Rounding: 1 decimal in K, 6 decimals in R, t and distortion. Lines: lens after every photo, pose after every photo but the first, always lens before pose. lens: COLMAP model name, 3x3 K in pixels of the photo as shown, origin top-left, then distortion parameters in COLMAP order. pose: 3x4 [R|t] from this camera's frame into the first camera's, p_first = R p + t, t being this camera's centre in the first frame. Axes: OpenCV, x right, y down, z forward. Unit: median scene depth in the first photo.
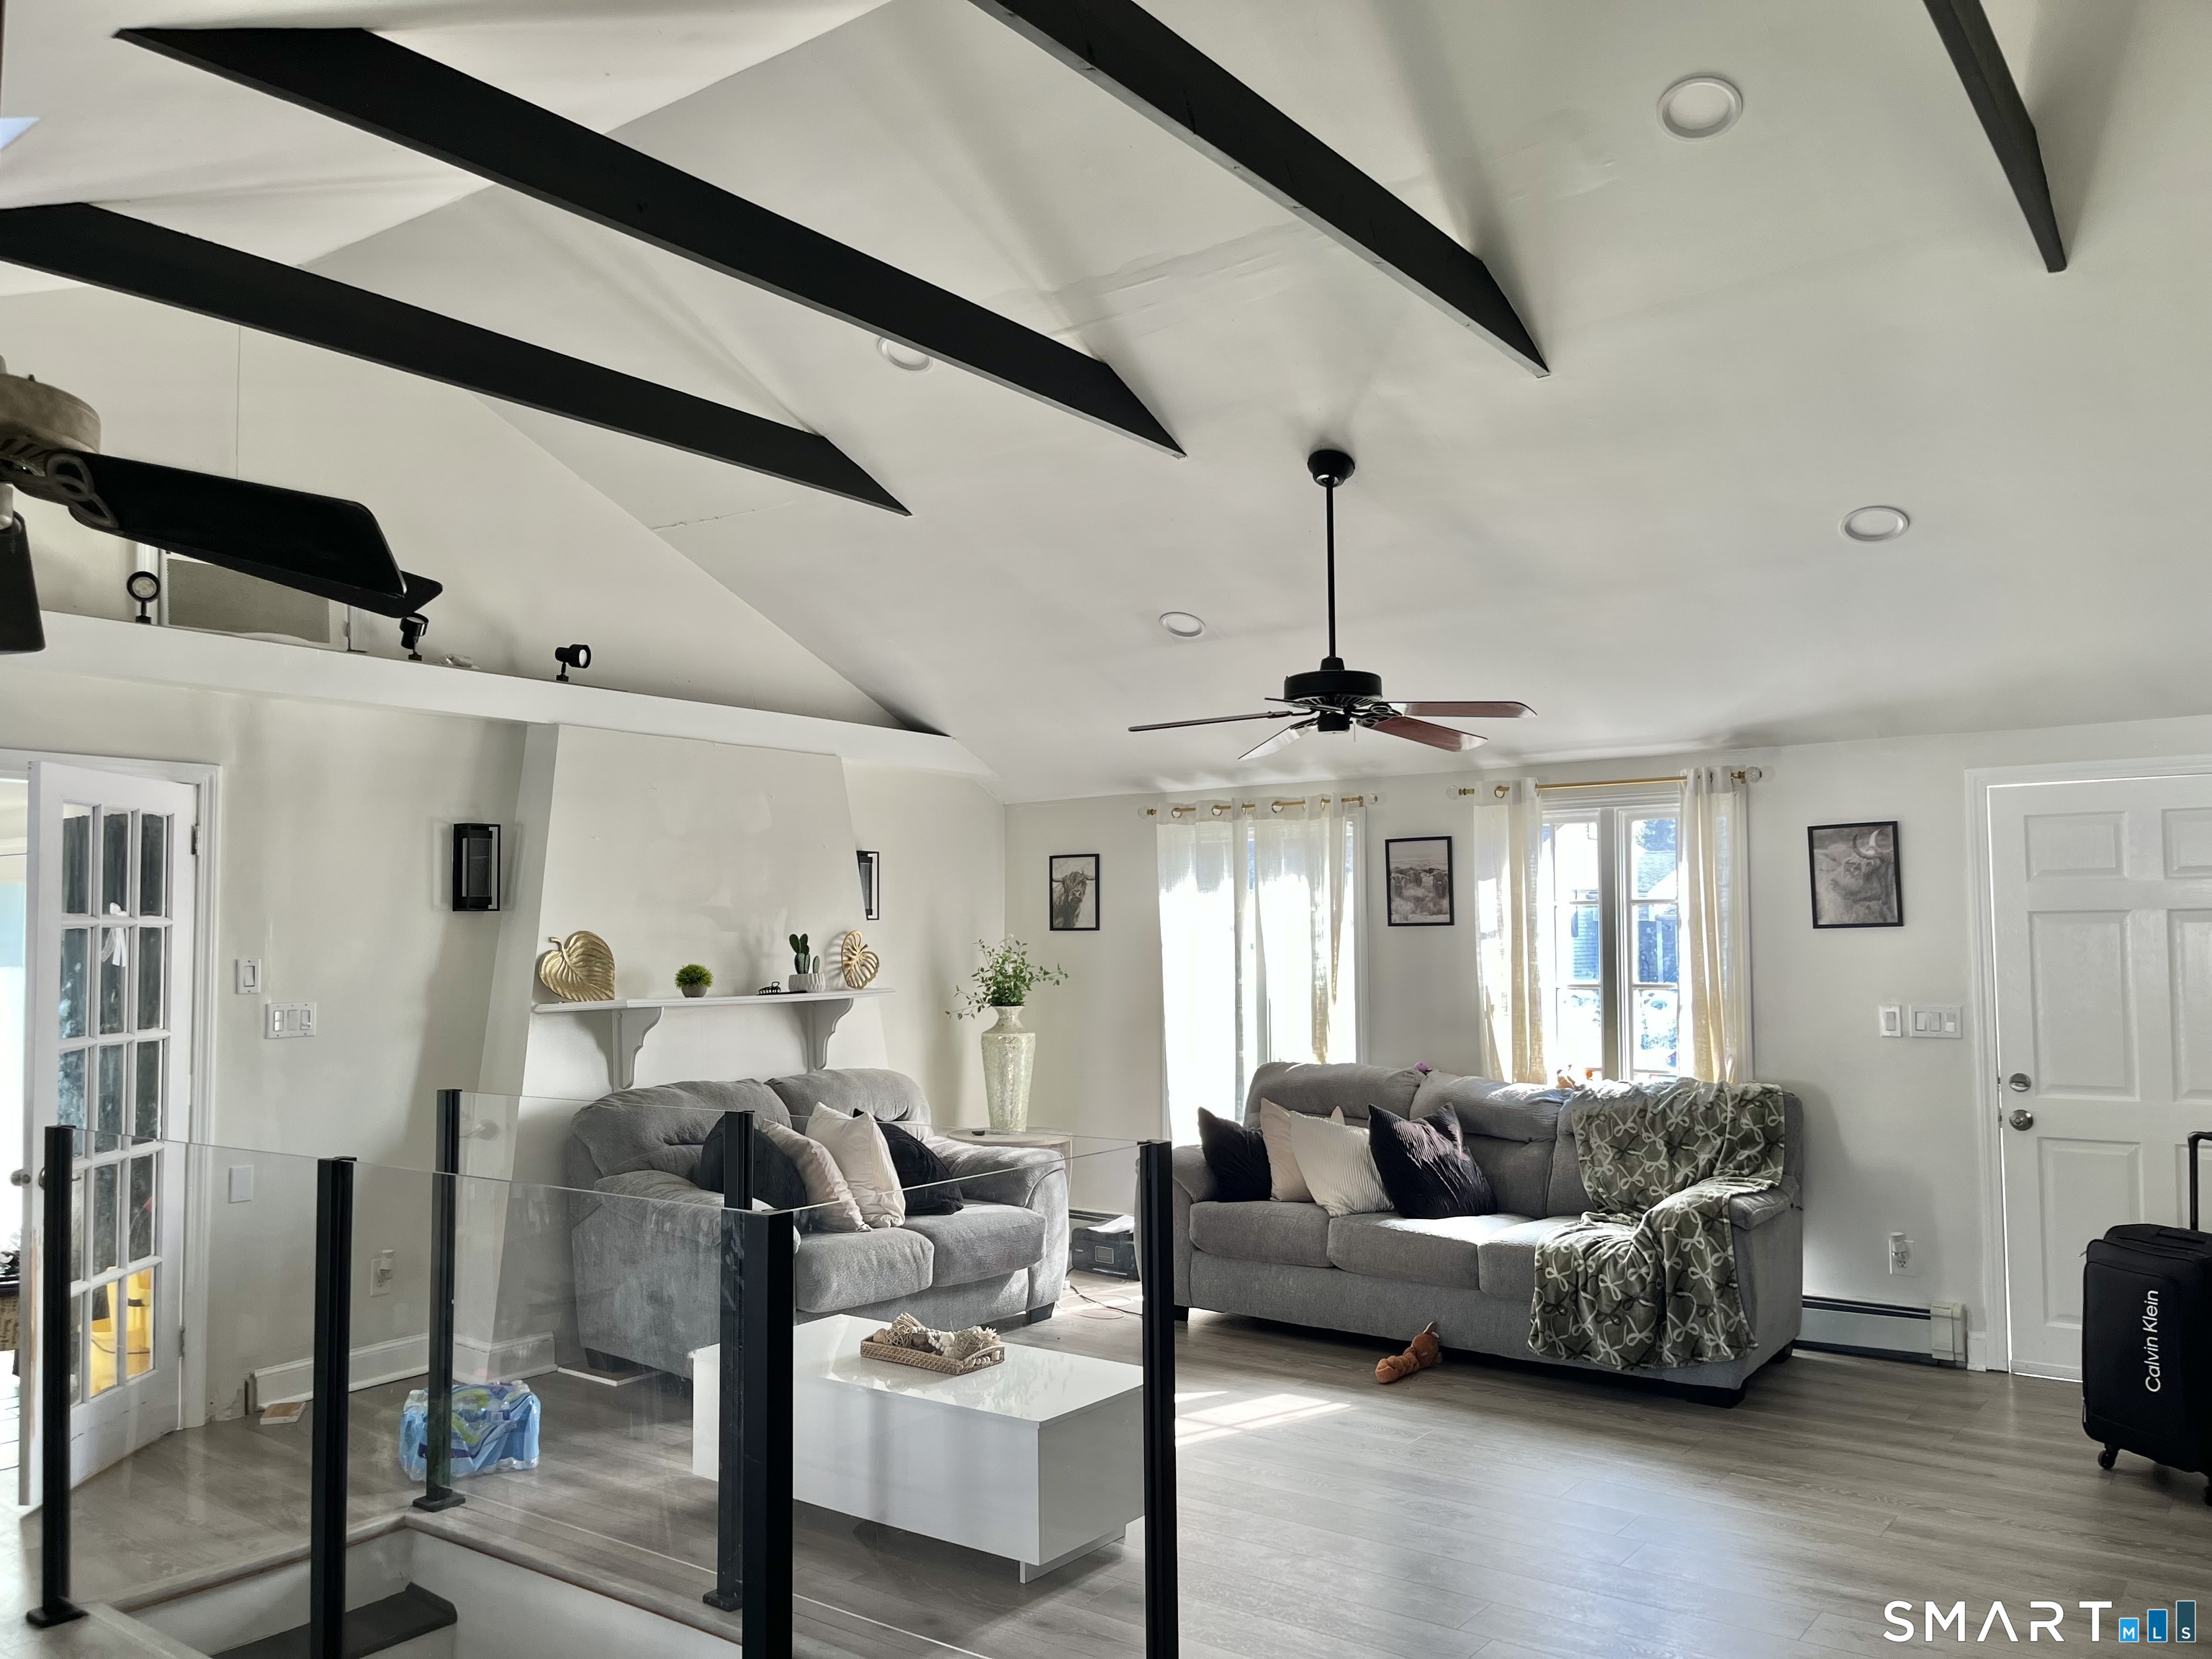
lens RADIAL K [[1682.3, 0, 1107.2], [0, 1682.3, 829.2], [0, 0, 1]] dist [-0.001263, -0.008946]
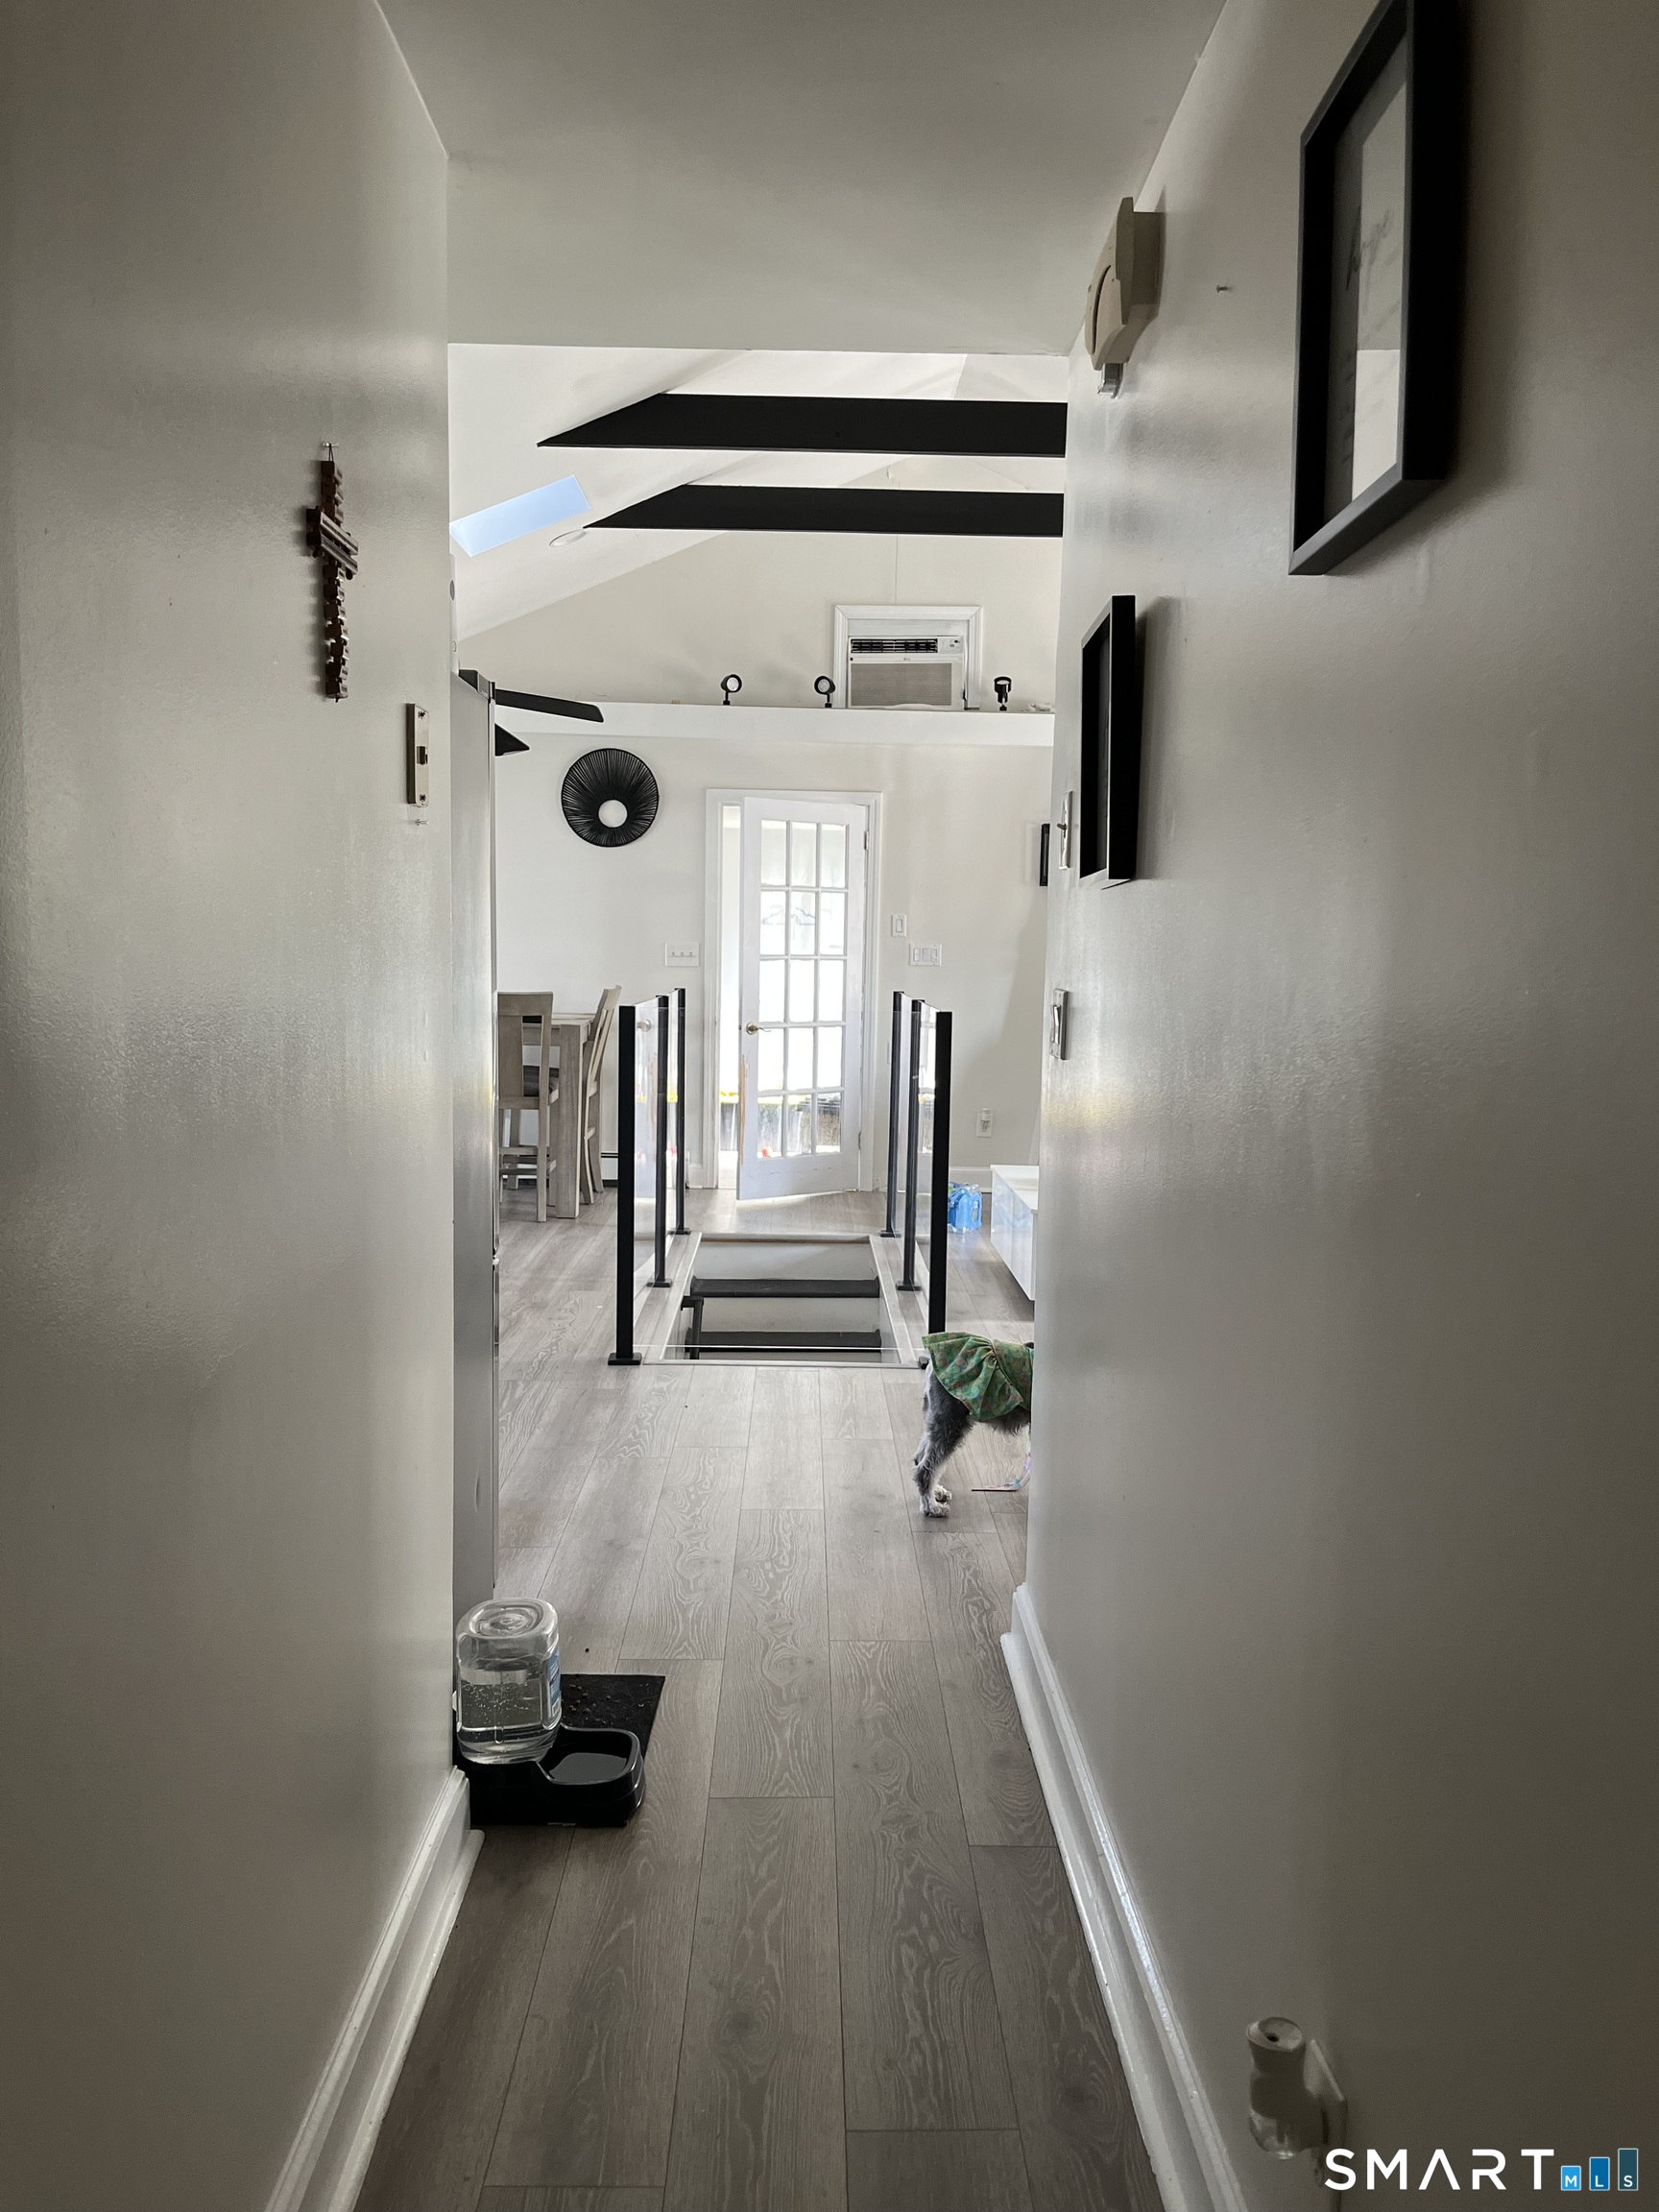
lens RADIAL K [[1682.3, 0, 833.2], [0, 1682.3, 1106.9], [0, 0, 1]] dist [-0.001263, -0.008946]
pose [[0.607566, 0.055020, -0.792361, 0.719191], [0.033014, 0.994986, 0.094404, 0.105367], [0.793582, -0.083516, 0.602704, -0.023014]]
